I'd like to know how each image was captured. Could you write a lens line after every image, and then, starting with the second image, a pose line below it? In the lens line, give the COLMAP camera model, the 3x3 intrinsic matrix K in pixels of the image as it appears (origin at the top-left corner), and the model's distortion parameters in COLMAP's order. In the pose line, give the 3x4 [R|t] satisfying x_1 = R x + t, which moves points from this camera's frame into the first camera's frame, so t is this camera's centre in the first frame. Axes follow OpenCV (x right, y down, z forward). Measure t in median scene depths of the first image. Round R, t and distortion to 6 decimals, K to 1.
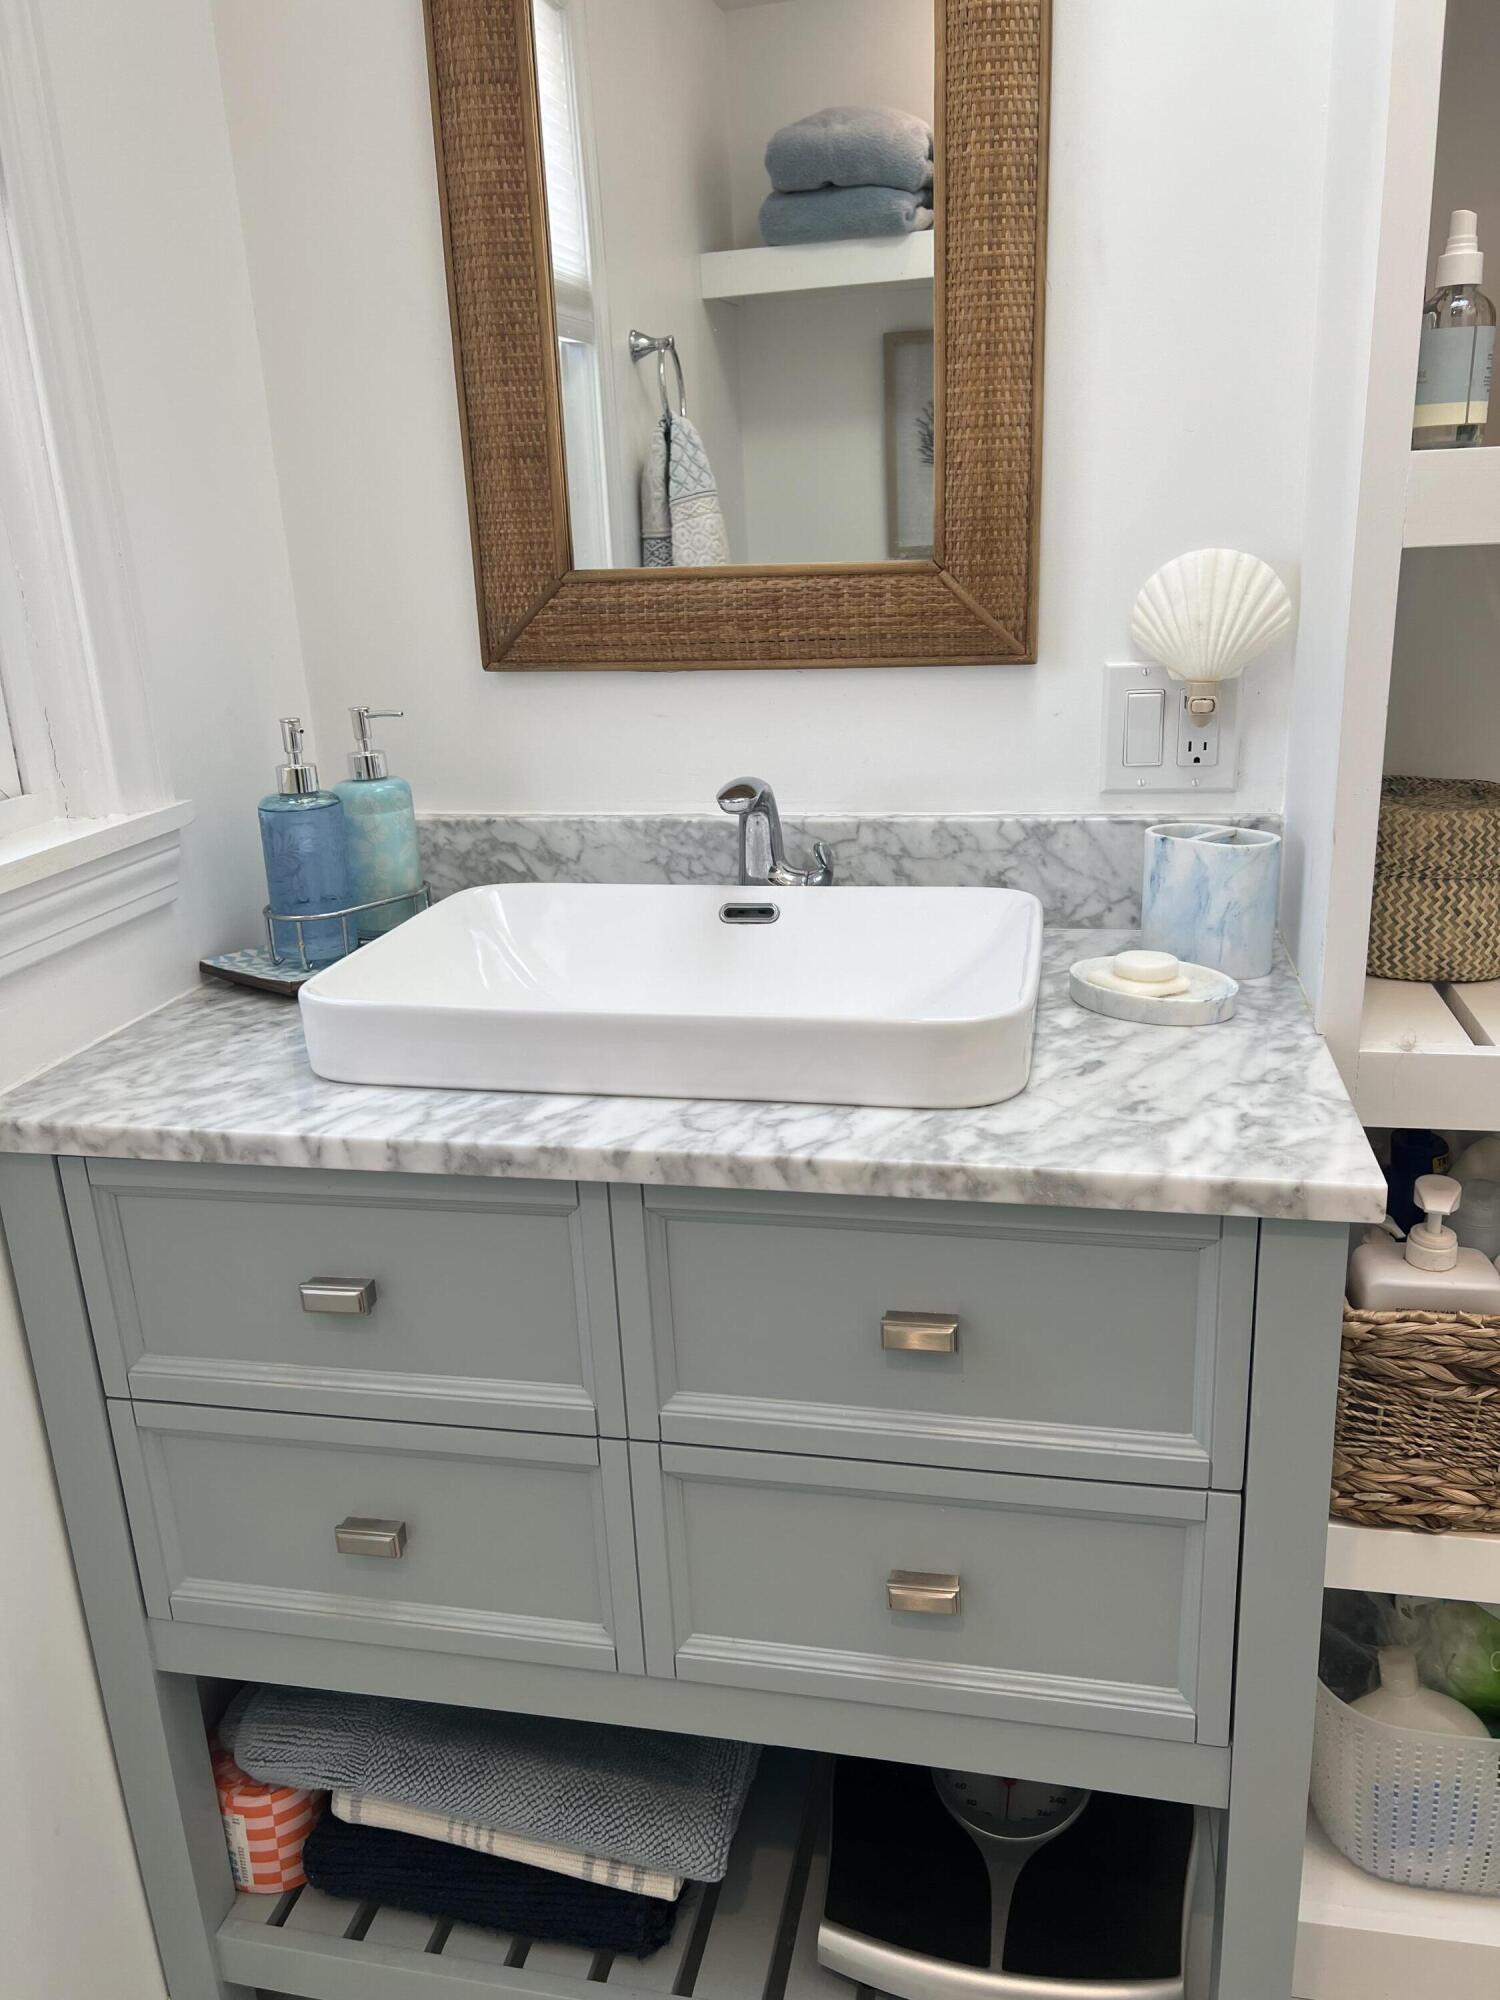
lens RADIAL K [[1520.1, 0, 755.6], [0, 1520.1, 1004.1], [0, 0, 1]] dist [0.058375, -0.079769]
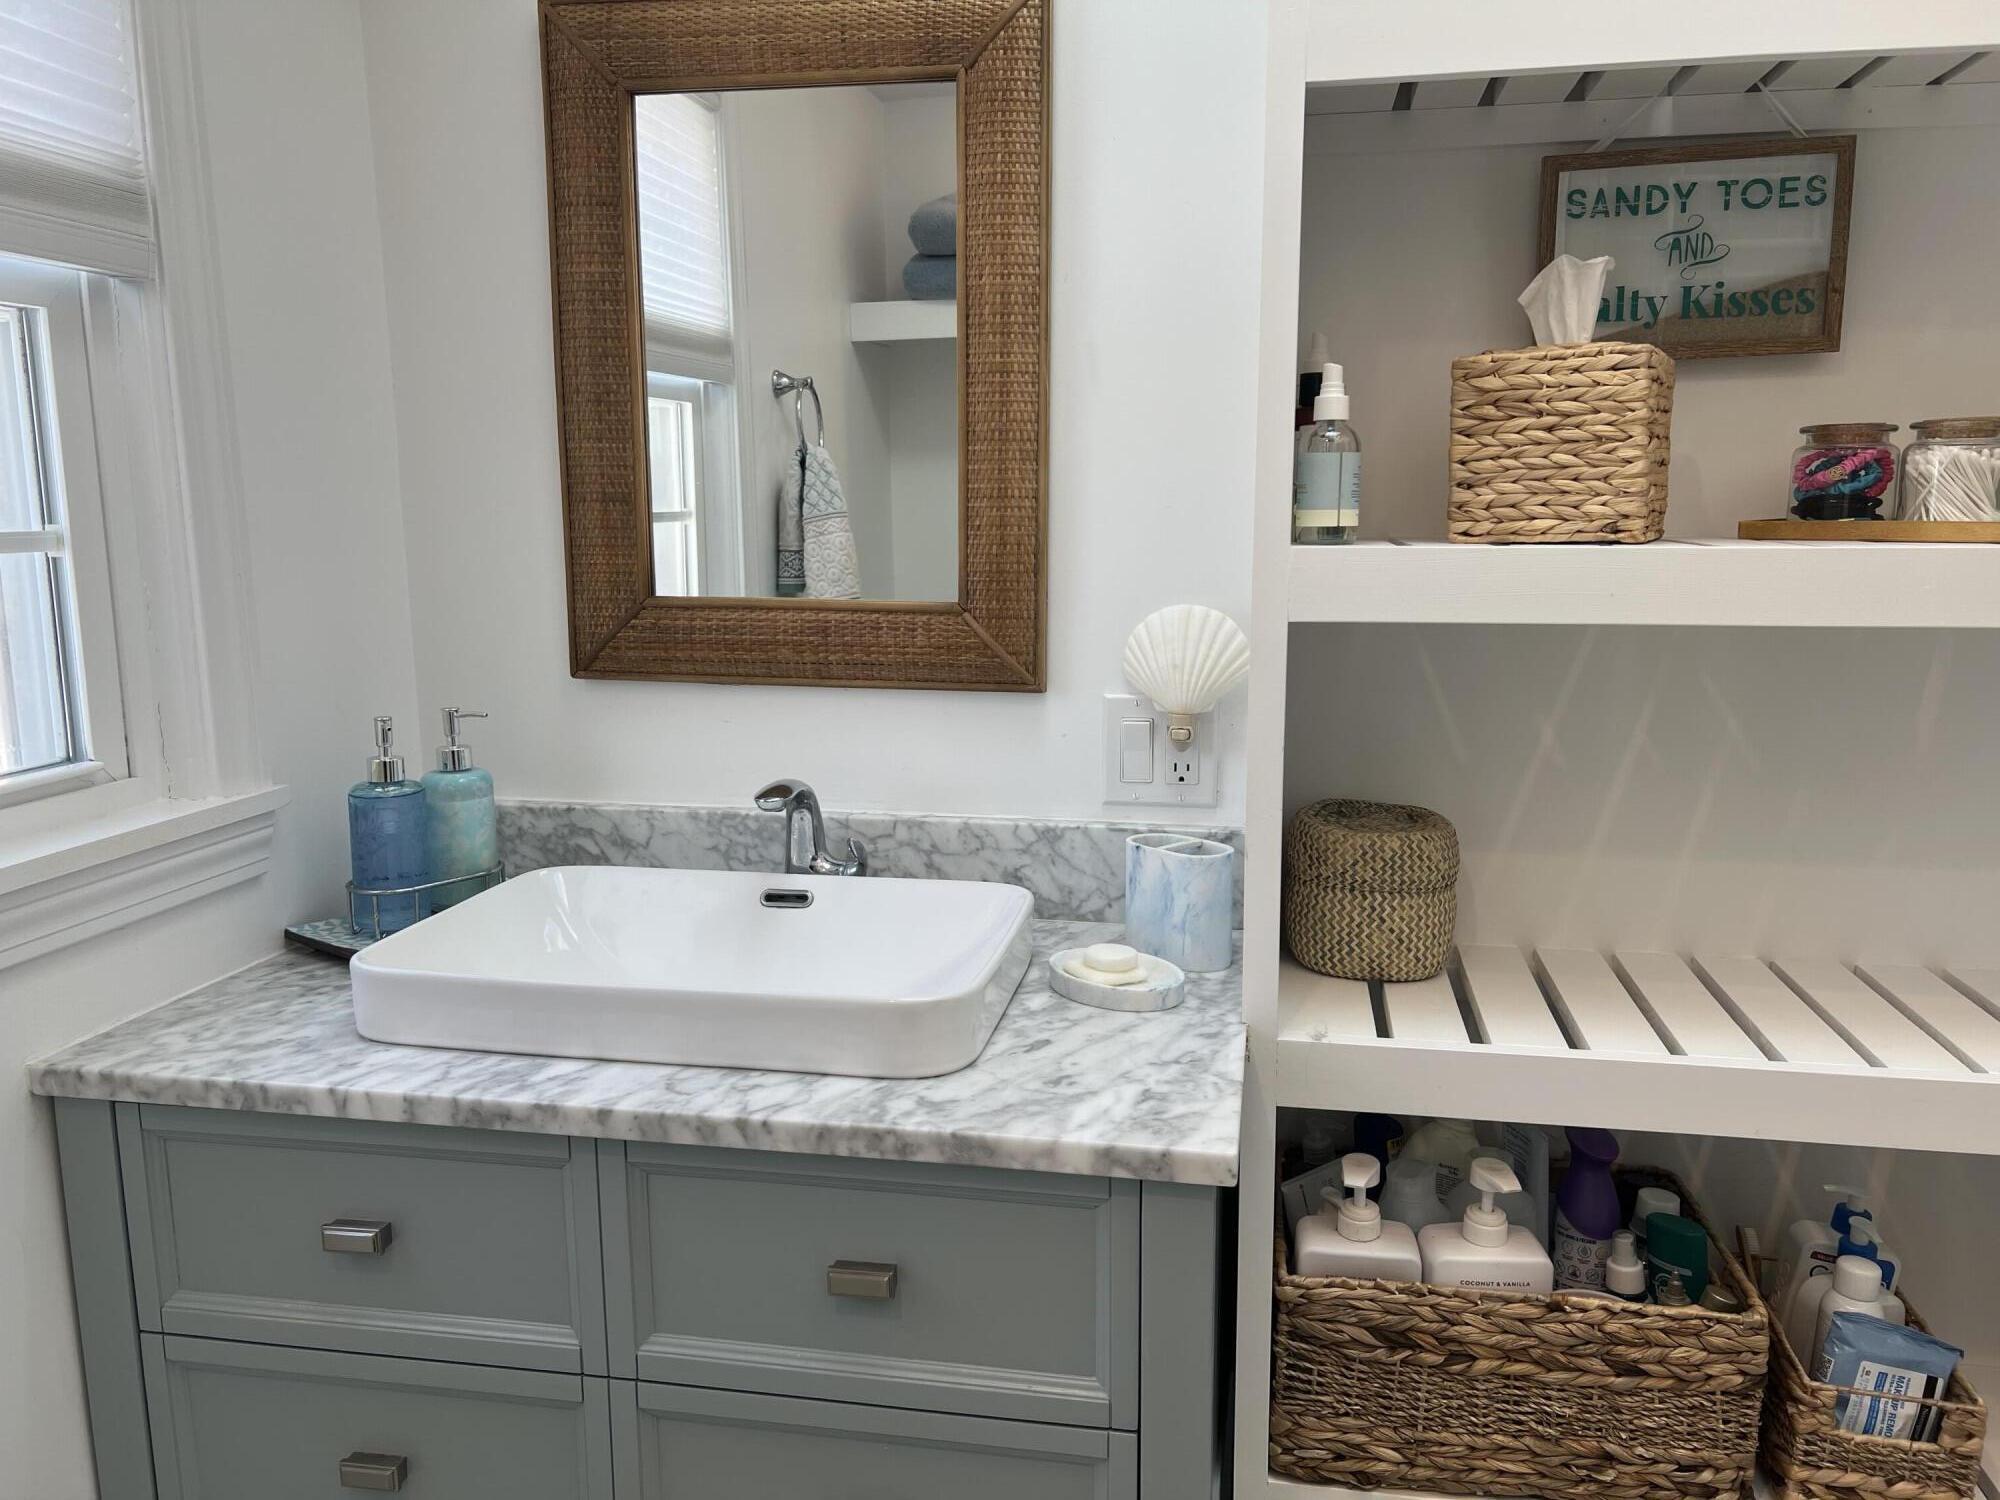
lens RADIAL K [[1514.5, 0, 998.0], [0, 1514.5, 764.2], [0, 0, 1]] dist [0.067699, -0.078093]
pose [[0.999041, 0.034491, 0.026962, 0.131964], [-0.030389, 0.989684, -0.140009, -0.006808], [-0.031513, 0.139055, 0.989783, -0.145683]]
